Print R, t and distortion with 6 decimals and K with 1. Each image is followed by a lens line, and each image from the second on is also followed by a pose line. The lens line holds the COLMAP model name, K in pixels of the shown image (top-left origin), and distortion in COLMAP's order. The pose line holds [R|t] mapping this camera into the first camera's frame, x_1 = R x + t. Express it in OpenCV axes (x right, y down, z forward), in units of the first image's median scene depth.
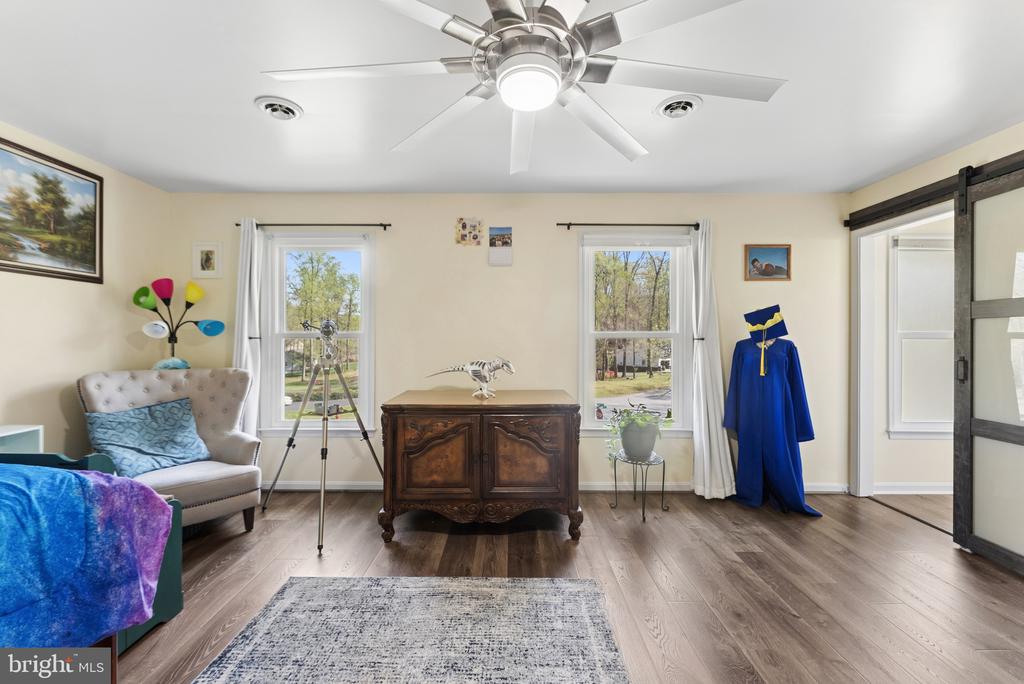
lens RADIAL K [[417.3, 0, 509.6], [0, 417.3, 334.2], [0, 0, 1]] dist [-0.000056, -0.000255]
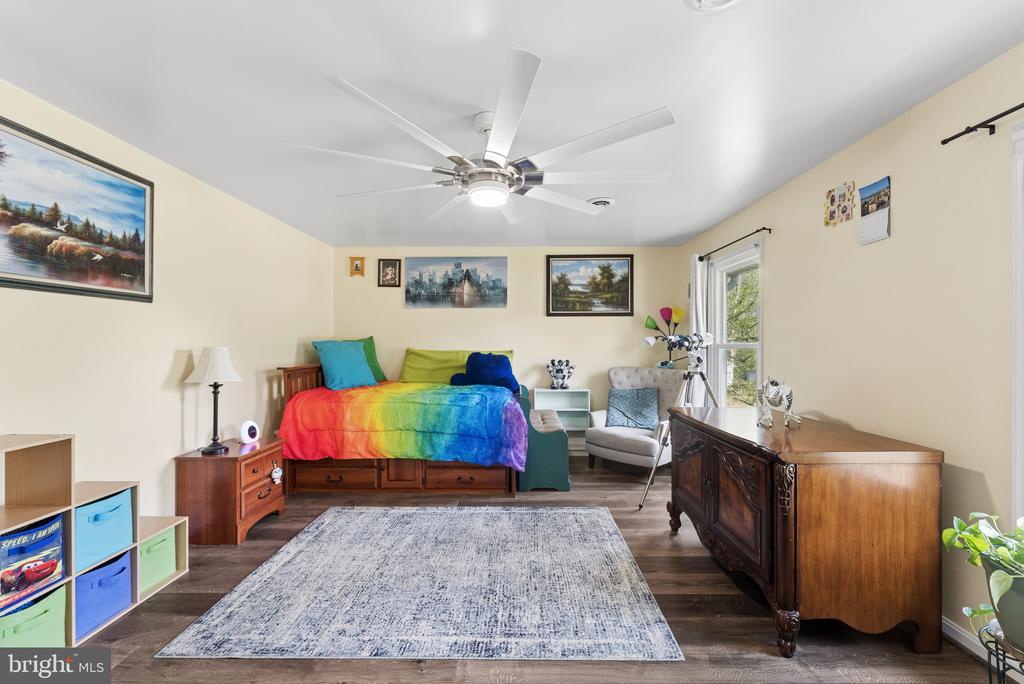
lens RADIAL K [[417.3, 0, 509.6], [0, 417.3, 334.2], [0, 0, 1]] dist [-0.000056, -0.000255]
pose [[-0.020660, -0.023130, -0.999519, 0.855653], [0.010633, 0.999671, -0.023353, -0.011298], [0.999730, -0.011110, -0.020407, 0.582853]]
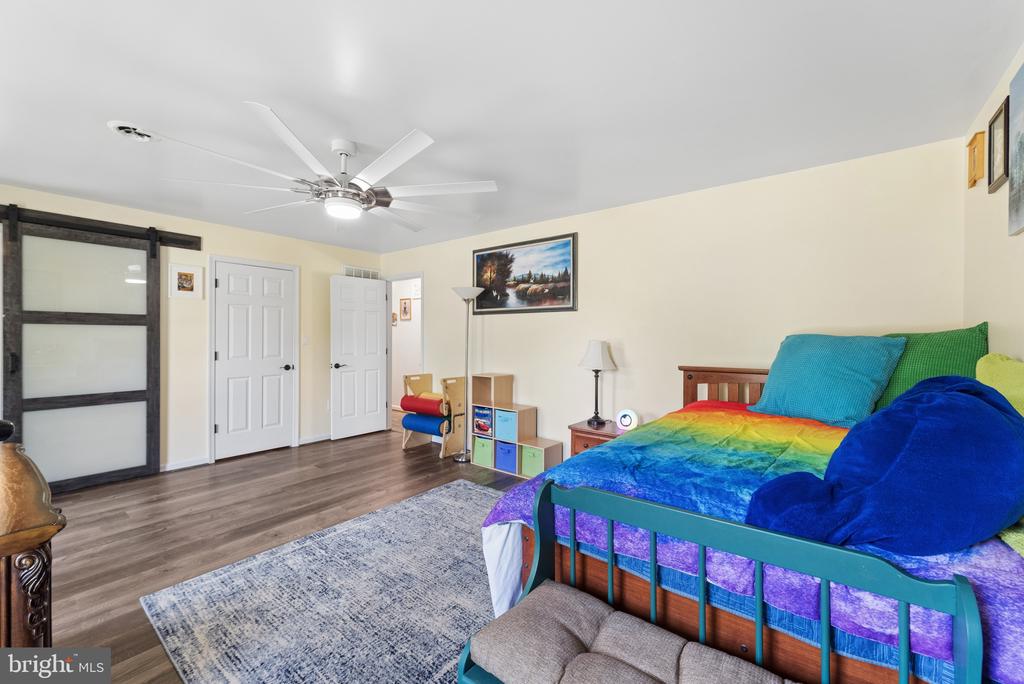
lens RADIAL K [[406.6, 0, 518.1], [0, 406.6, 336.7], [0, 0, 1]] dist [0.000448, -0.000004]
pose [[-0.798452, -0.009294, 0.601987, -0.869853], [-0.015619, 0.999864, -0.005279, -0.013140], [-0.601856, -0.013617, -0.798489, 1.035460]]
